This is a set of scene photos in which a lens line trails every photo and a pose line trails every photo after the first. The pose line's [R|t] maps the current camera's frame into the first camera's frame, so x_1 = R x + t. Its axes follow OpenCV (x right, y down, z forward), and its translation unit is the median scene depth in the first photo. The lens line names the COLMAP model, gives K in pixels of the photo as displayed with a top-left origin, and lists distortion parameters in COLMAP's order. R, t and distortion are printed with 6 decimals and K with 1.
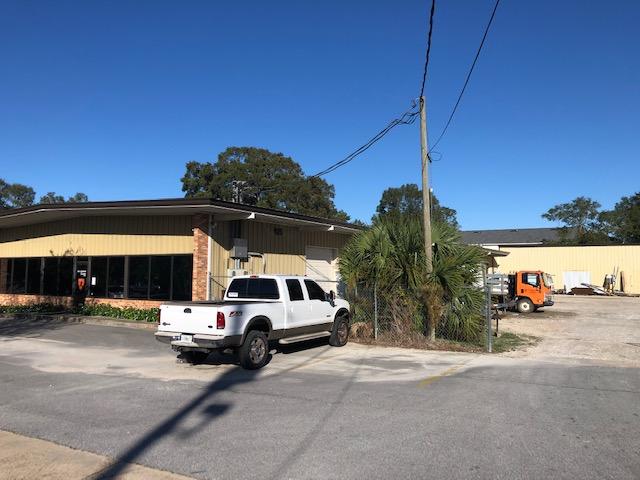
lens RADIAL K [[529.6, 0, 306.0], [0, 529.6, 231.4], [0, 0, 1]] dist [0.041993, -0.039864]
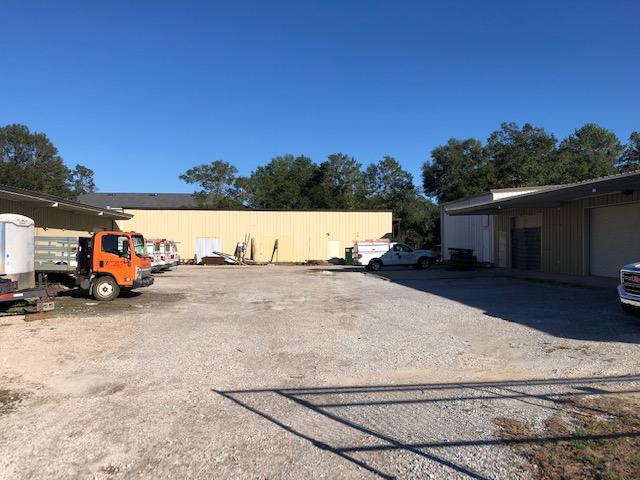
lens RADIAL K [[529.6, 0, 312.9], [0, 529.6, 233.4], [0, 0, 1]] dist [0.041993, -0.039864]
pose [[0.804396, 0.009287, 0.594021, 0.116510], [-0.043966, 0.998067, 0.043932, 0.019325], [-0.592464, -0.061456, 0.803249, 0.181387]]
